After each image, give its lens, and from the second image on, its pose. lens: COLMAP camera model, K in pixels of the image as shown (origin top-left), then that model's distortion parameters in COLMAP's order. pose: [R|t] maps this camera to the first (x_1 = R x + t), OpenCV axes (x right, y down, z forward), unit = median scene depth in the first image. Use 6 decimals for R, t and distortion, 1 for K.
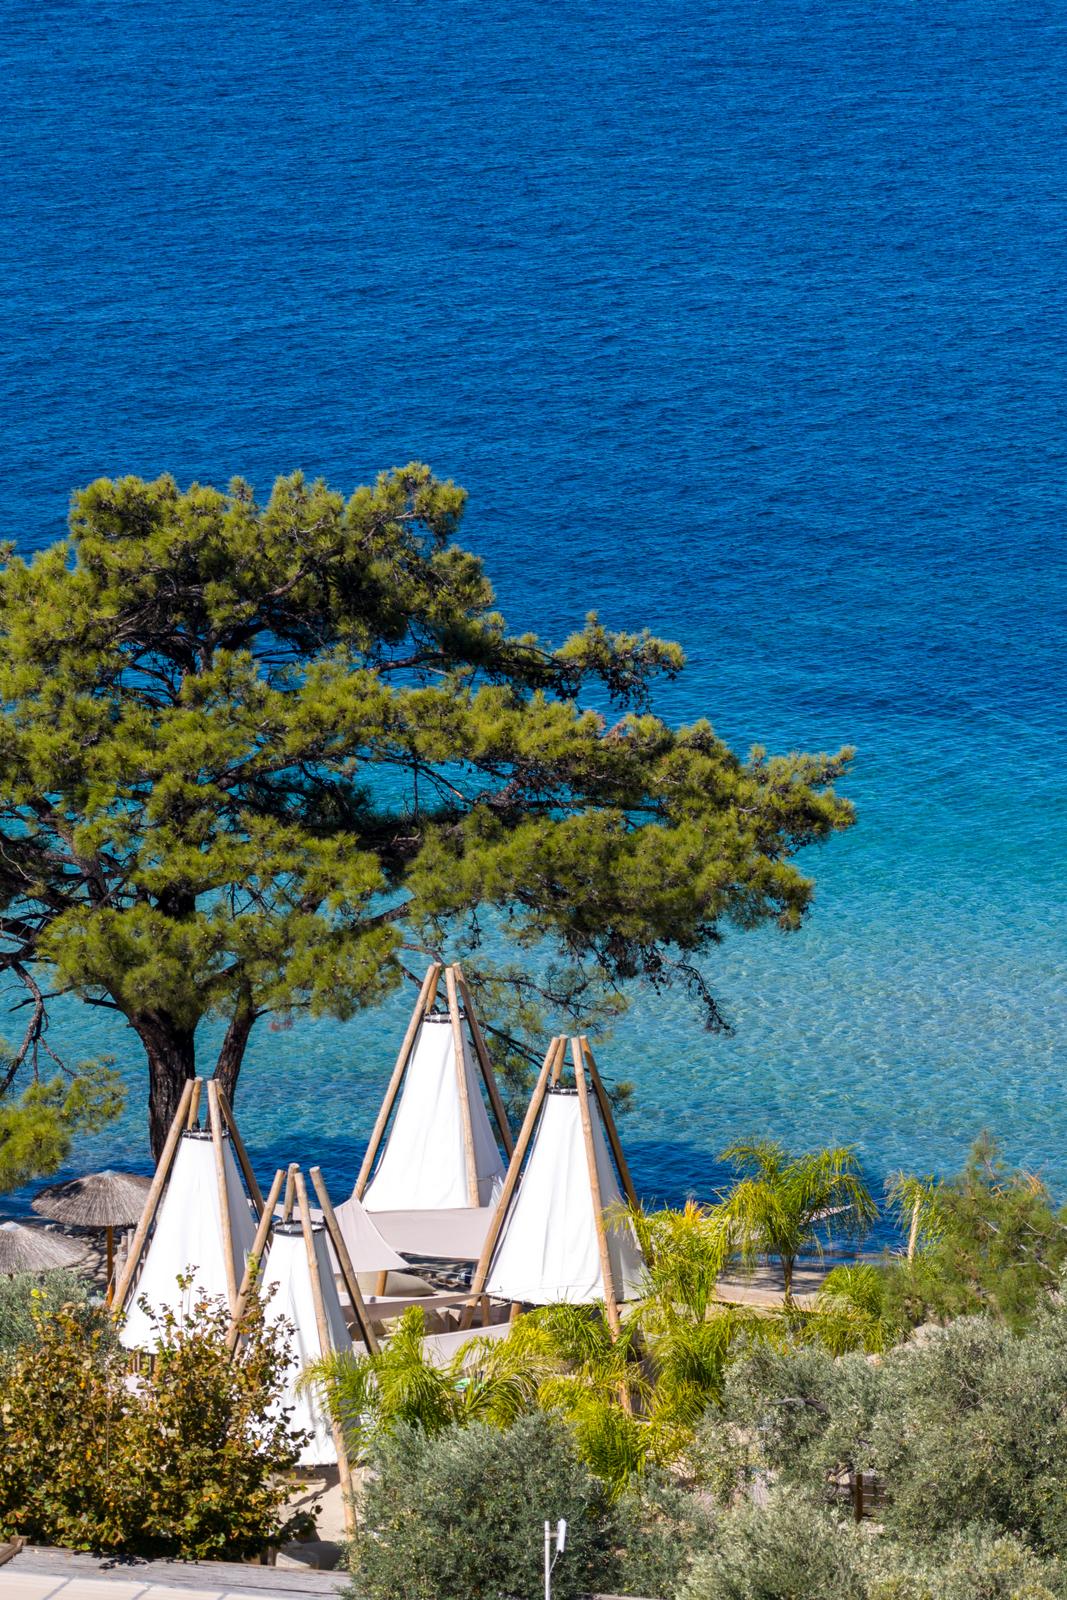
lens RADIAL K [[7701.3, 0, 533.5], [0, 7701.3, 800.0], [0, 0, 1]] dist [0.192446, 5.490008]
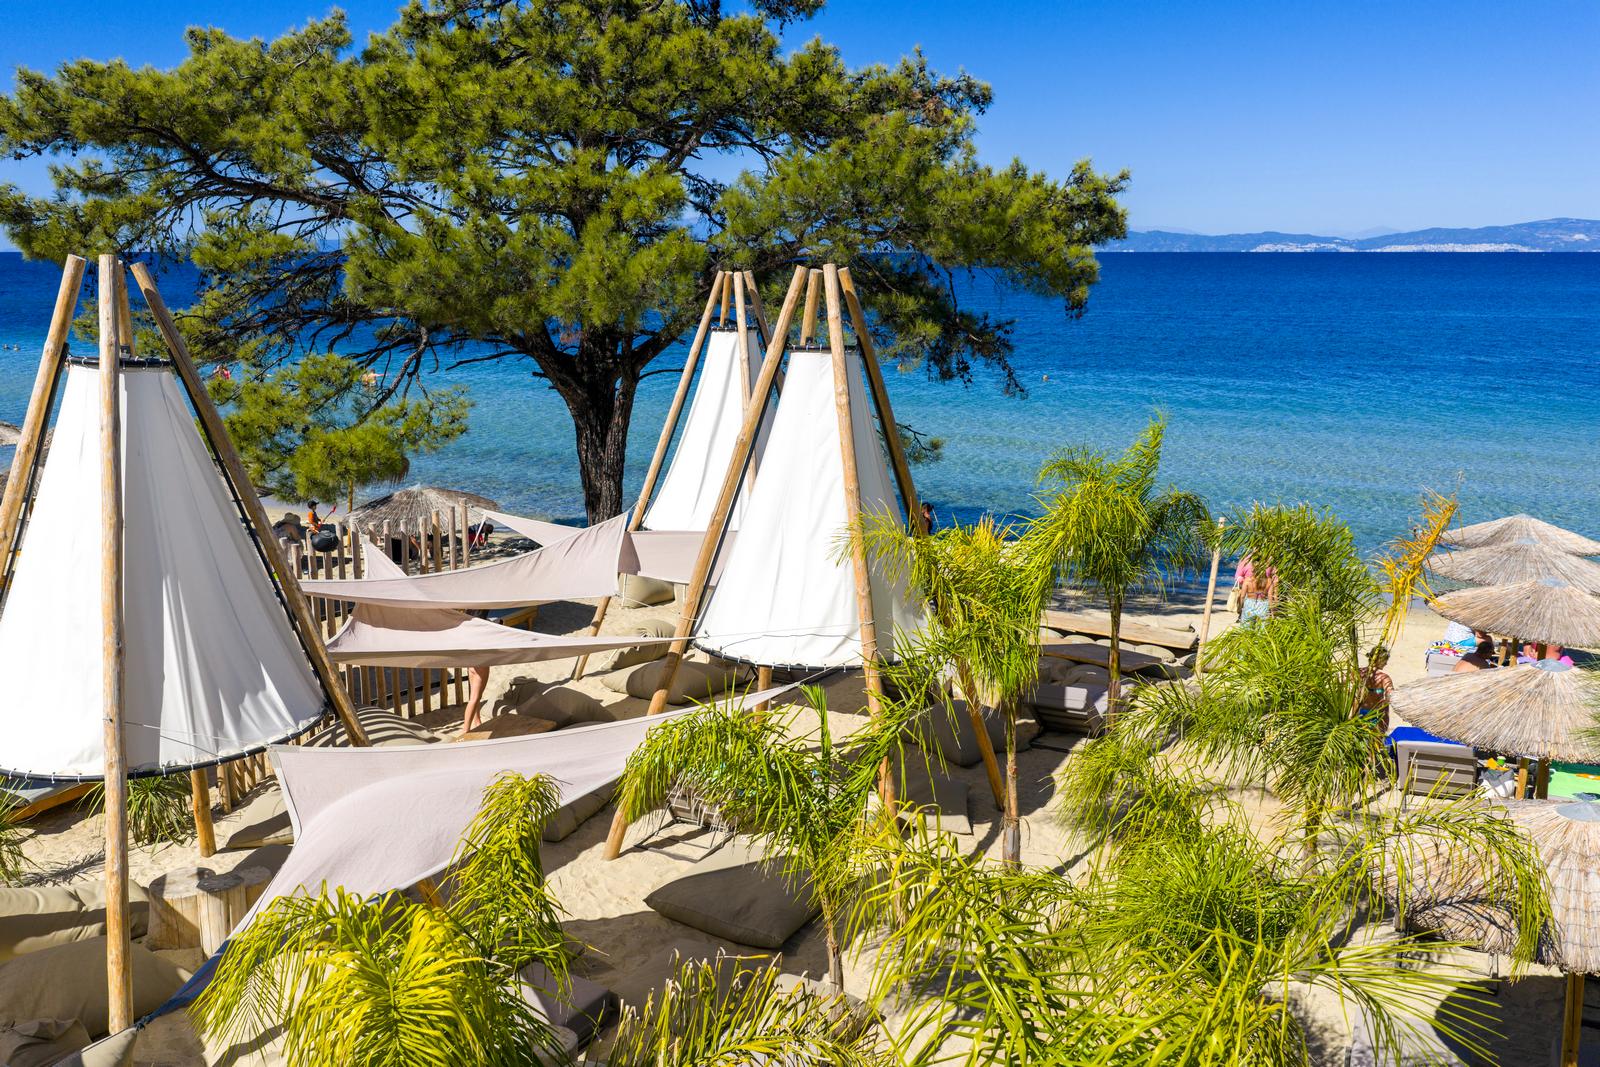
lens RADIAL K [[1314.8, 0, 800.0], [0, 1314.8, 533.5], [0, 0, 1]] dist [0.003339, -0.002854]
pose [[0.993287, 0.022099, -0.113549, 0.015867], [-0.017189, 0.998882, 0.044034, 0.047634], [0.114395, -0.041787, 0.992556, 0.859658]]
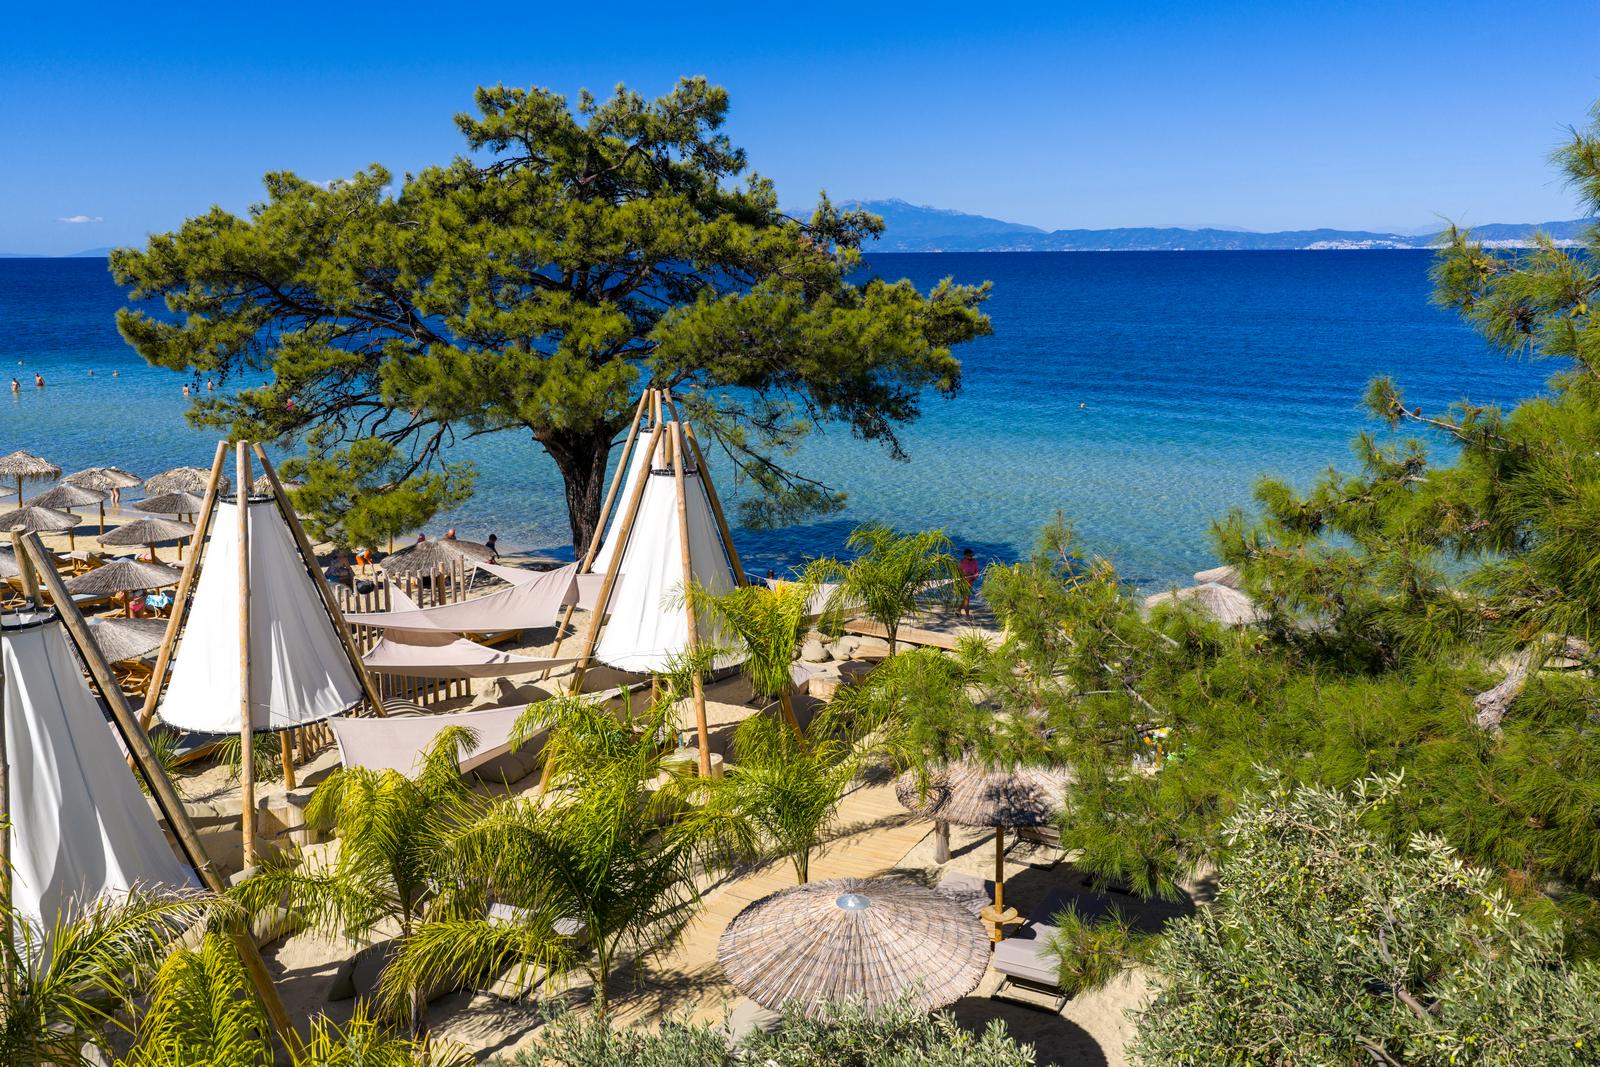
lens RADIAL K [[1309.9, 0, 800.0], [0, 1309.9, 533.5], [0, 0, 1]] dist [0.005998, -0.015653]
pose [[0.988580, 0.023369, -0.148875, 0.048381], [-0.016947, 0.998876, 0.044259, 0.036835], [0.149742, -0.041231, 0.987865, 0.798527]]
